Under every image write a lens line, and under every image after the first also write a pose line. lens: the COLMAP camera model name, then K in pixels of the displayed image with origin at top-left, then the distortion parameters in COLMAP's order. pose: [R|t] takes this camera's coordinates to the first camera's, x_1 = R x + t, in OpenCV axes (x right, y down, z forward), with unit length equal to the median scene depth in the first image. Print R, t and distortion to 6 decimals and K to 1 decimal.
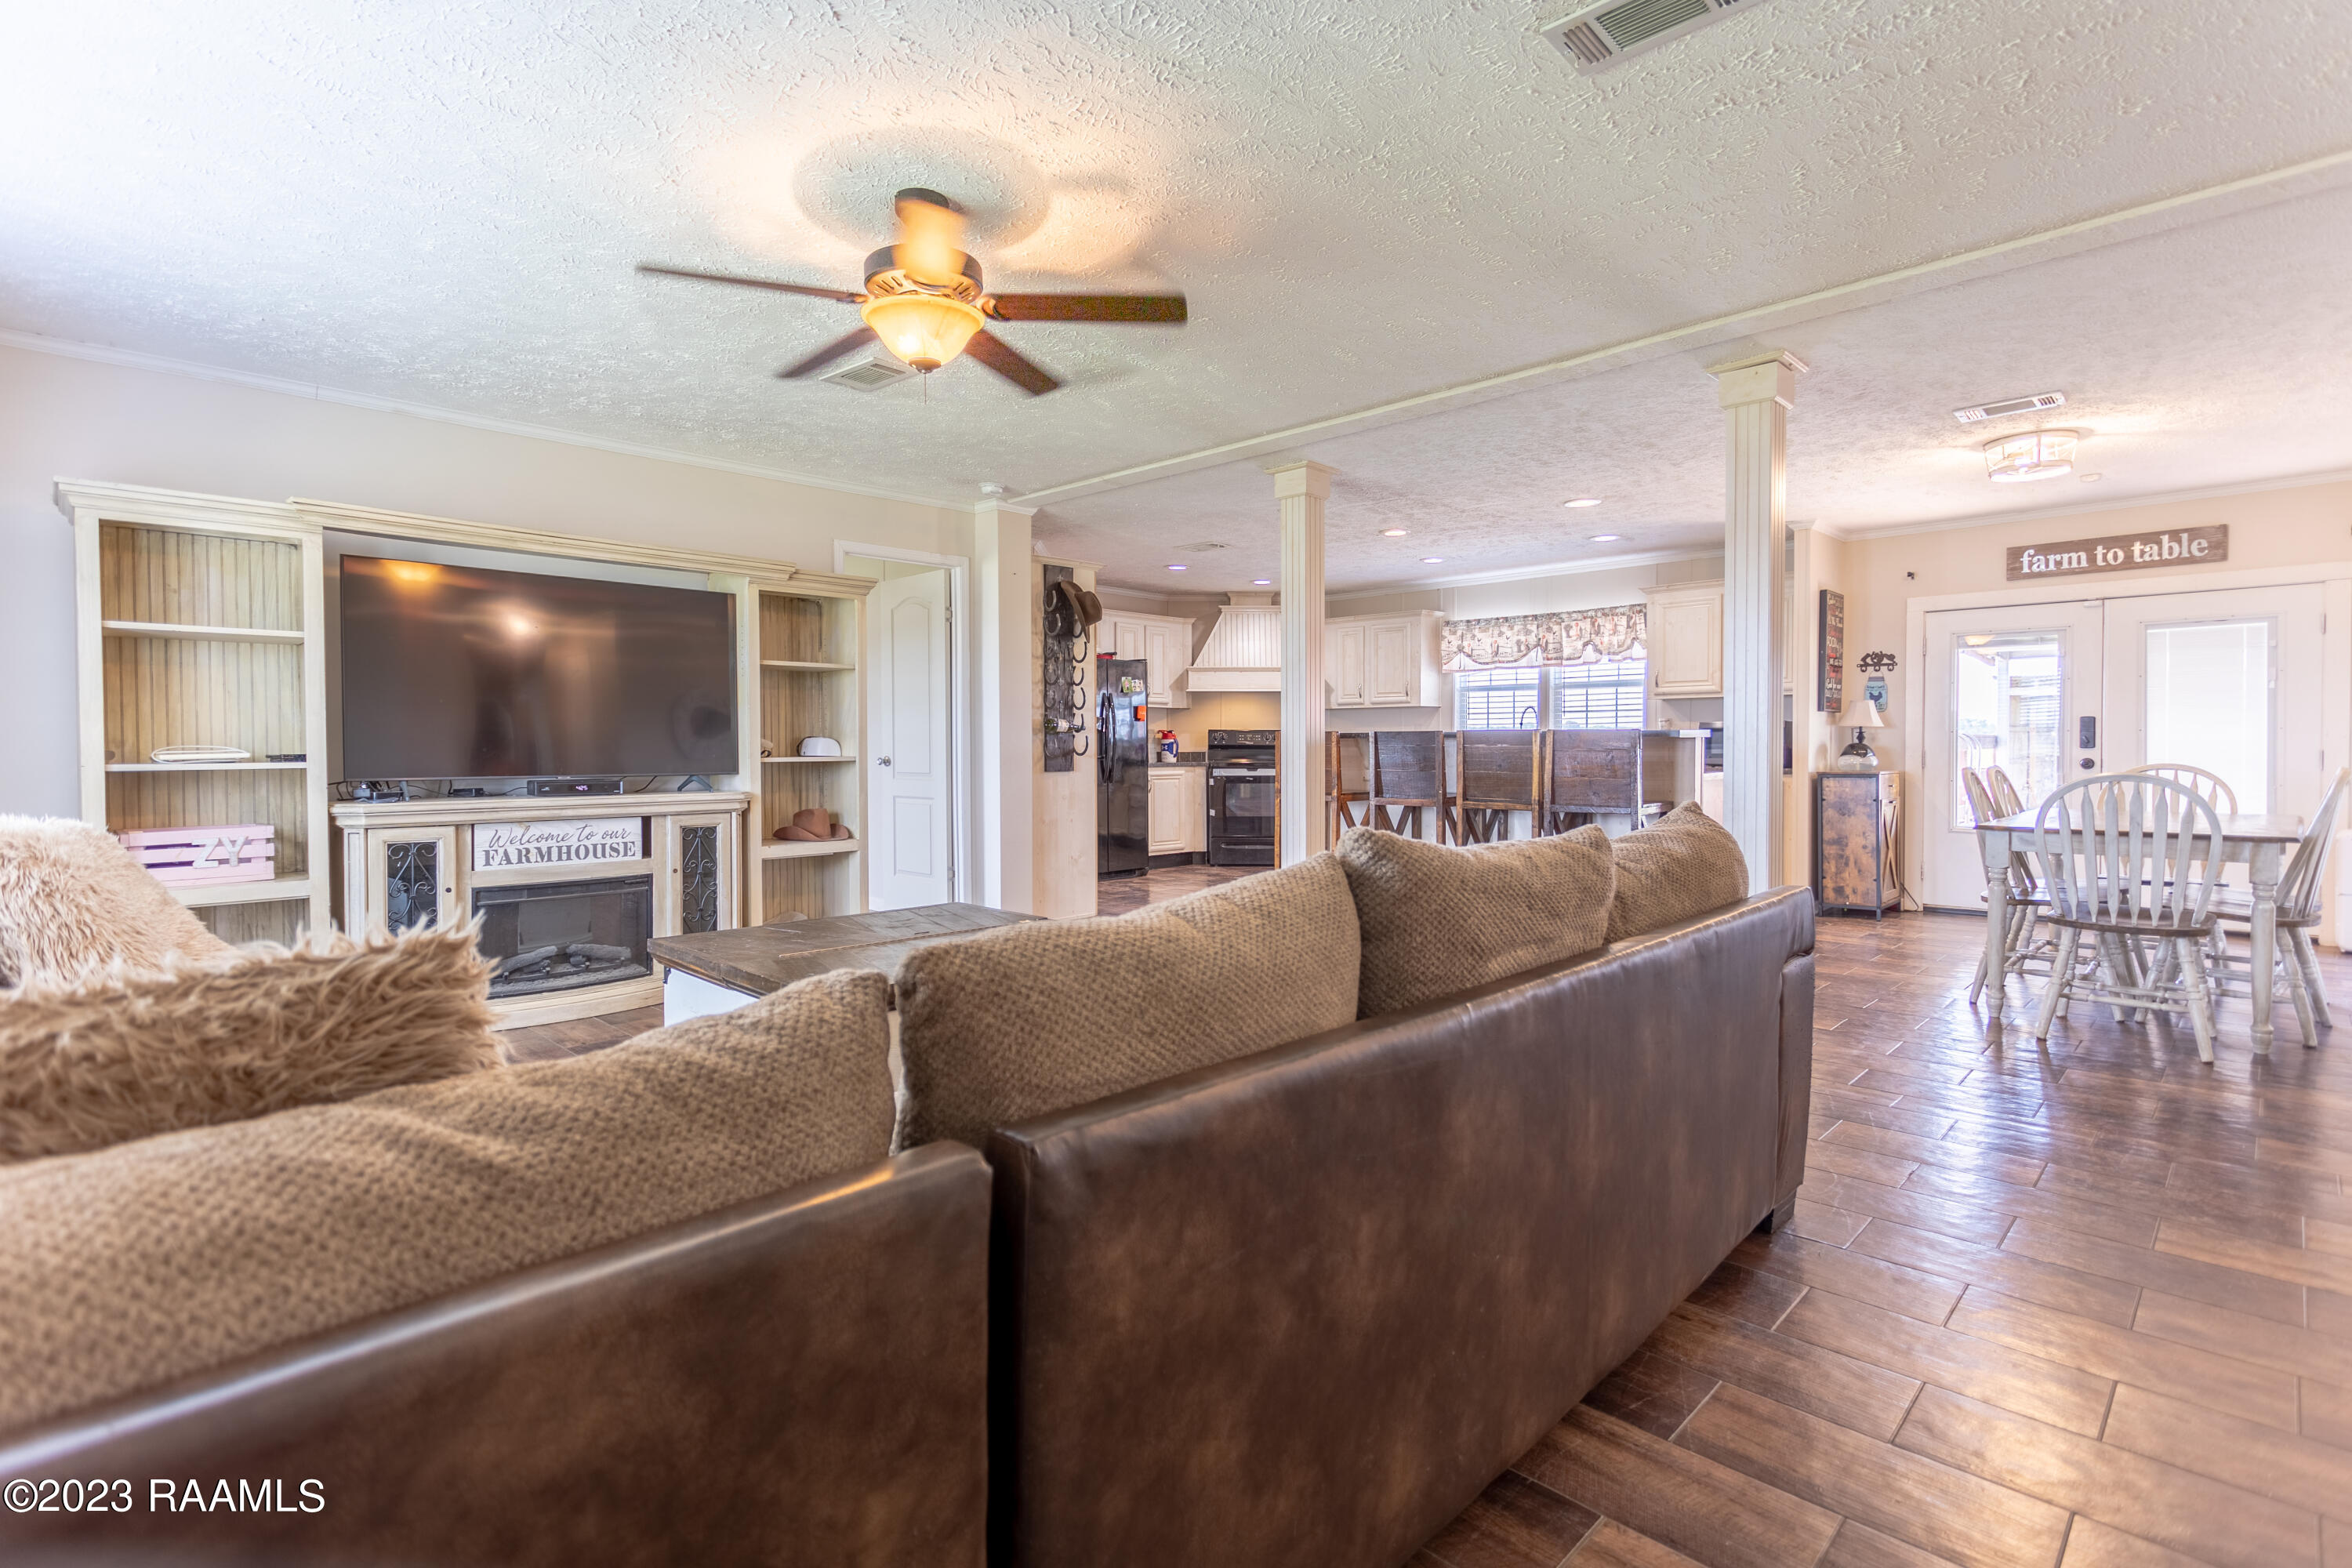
lens RADIAL K [[1116.2, 0, 1174.5], [0, 1116.2, 769.2], [0, 0, 1]] dist [0.004928, -0.000681]
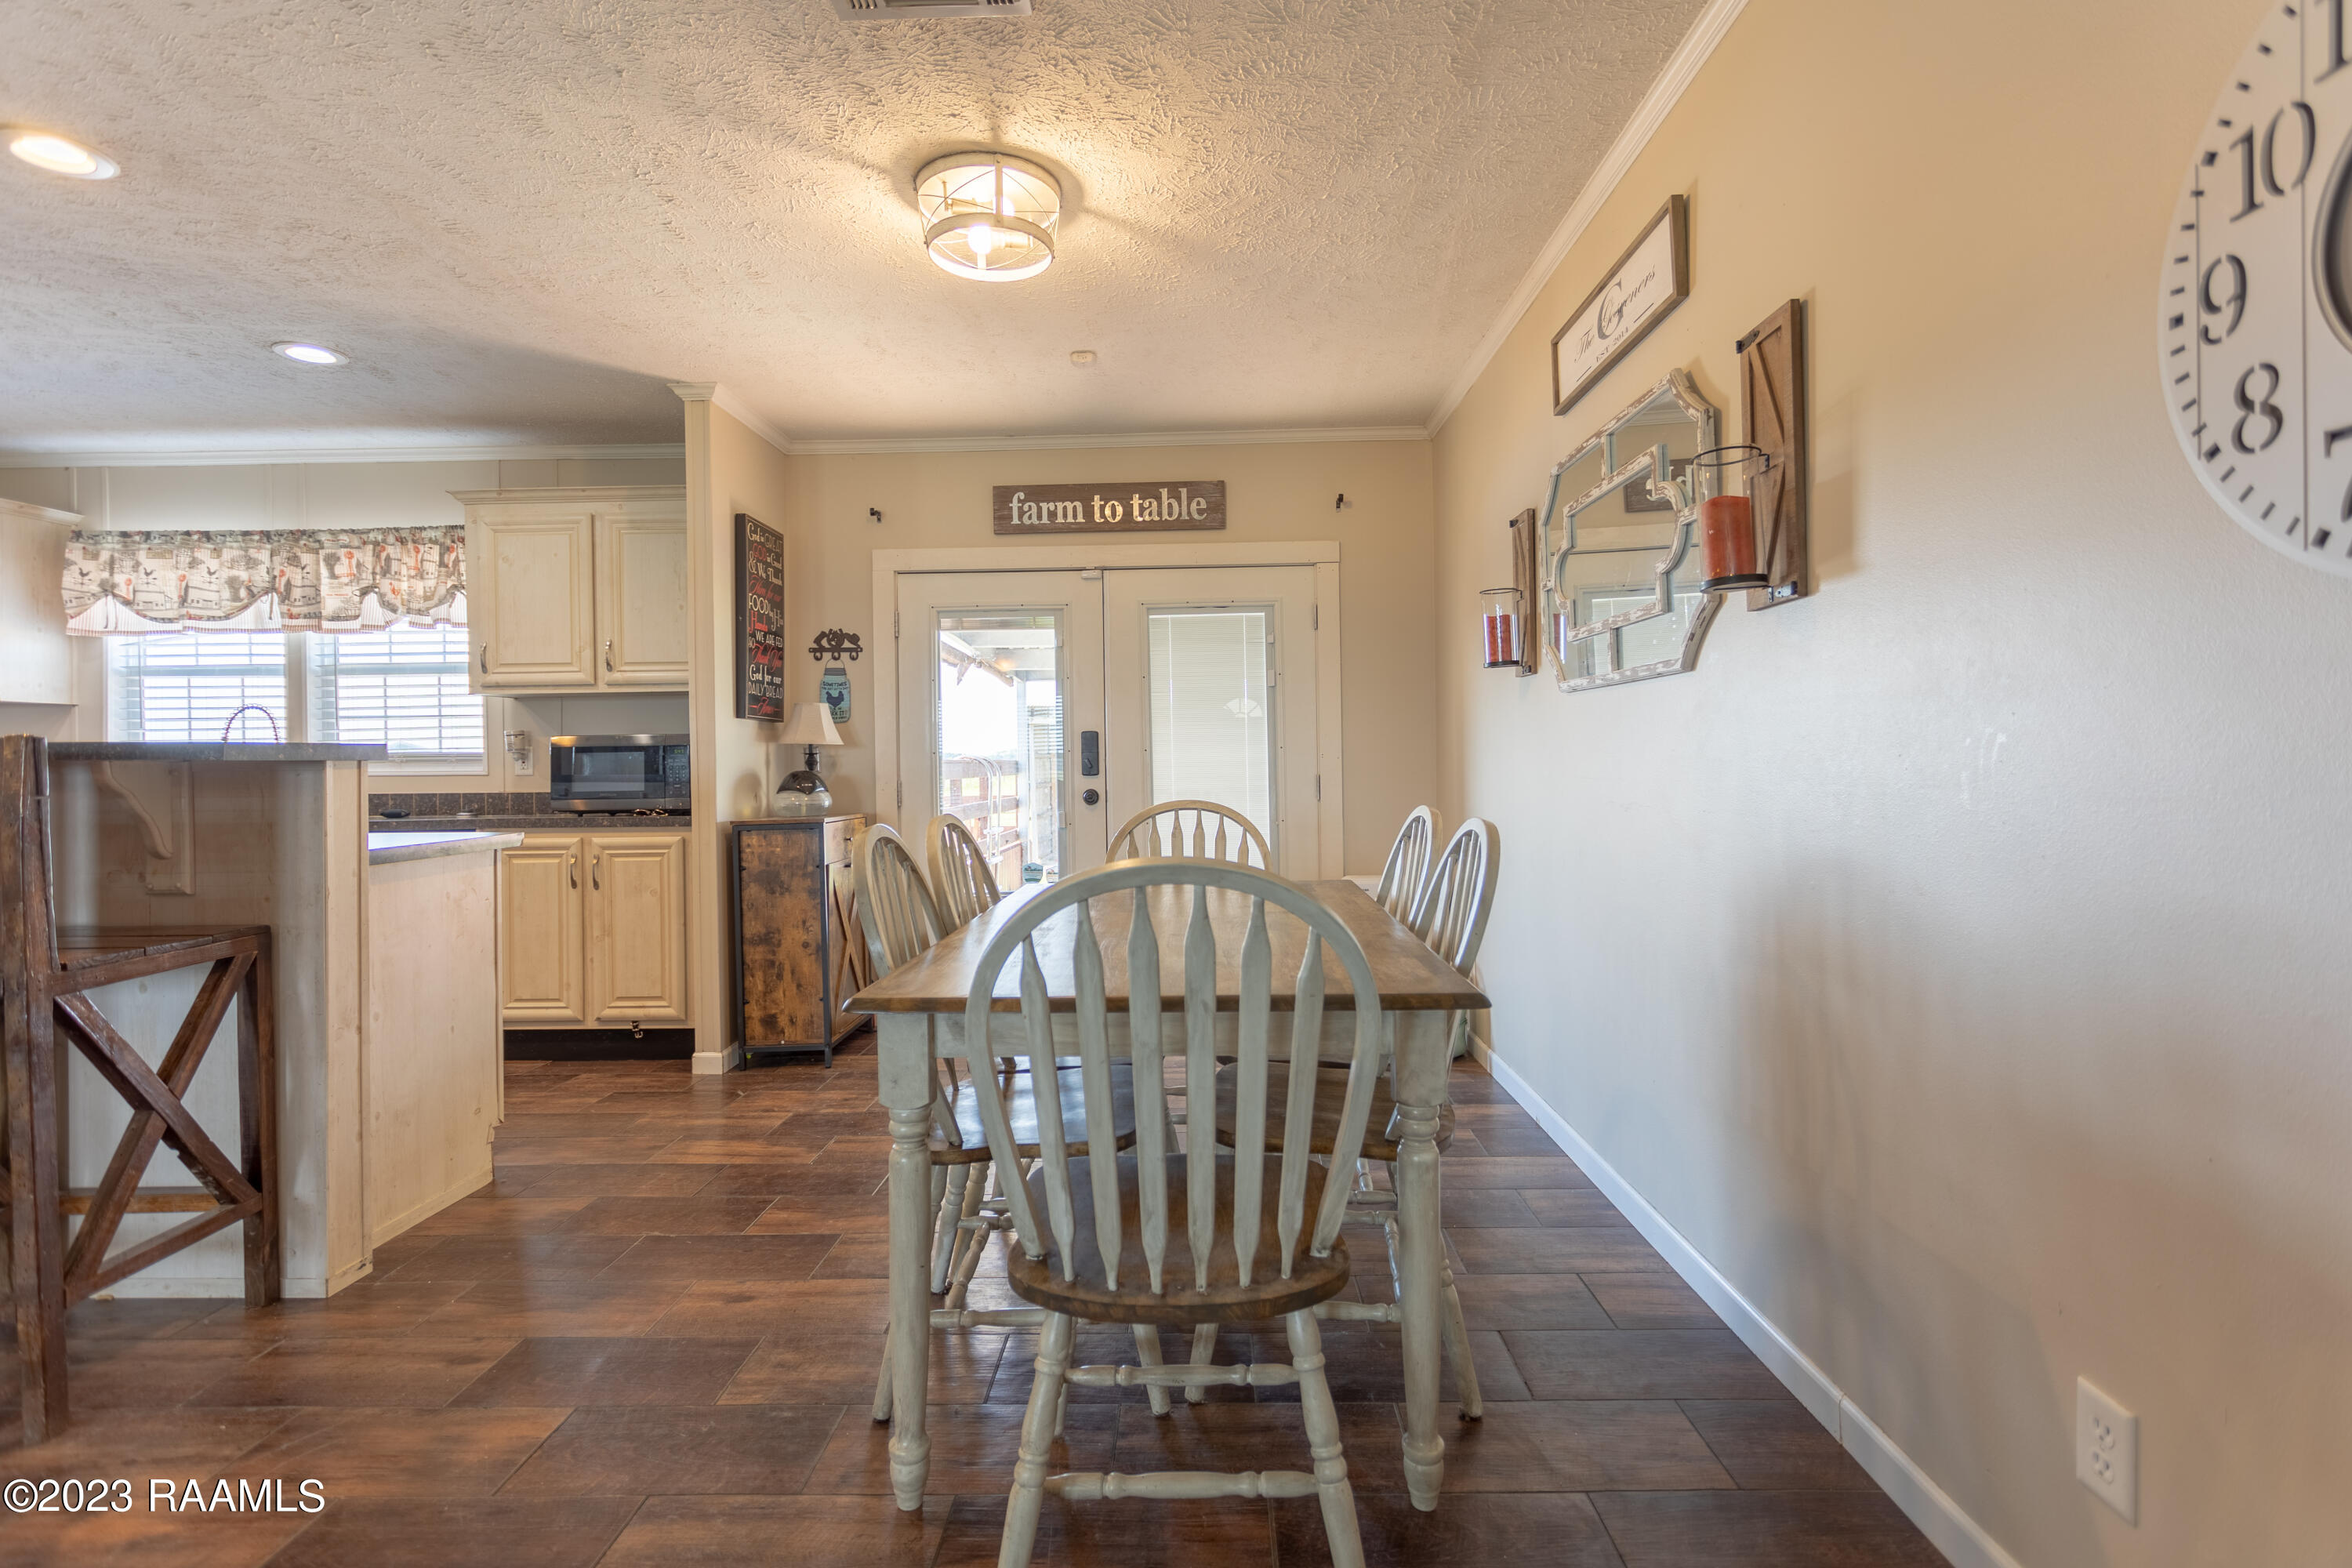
lens RADIAL K [[1116.2, 0, 1173.0], [0, 1116.2, 774.1], [0, 0, 1]] dist [0.004928, -0.000681]
pose [[0.729241, -0.009696, 0.684188, 0.336766], [0.025687, 0.999583, -0.013213, -0.008397], [-0.683775, 0.027210, 0.729186, 0.408453]]
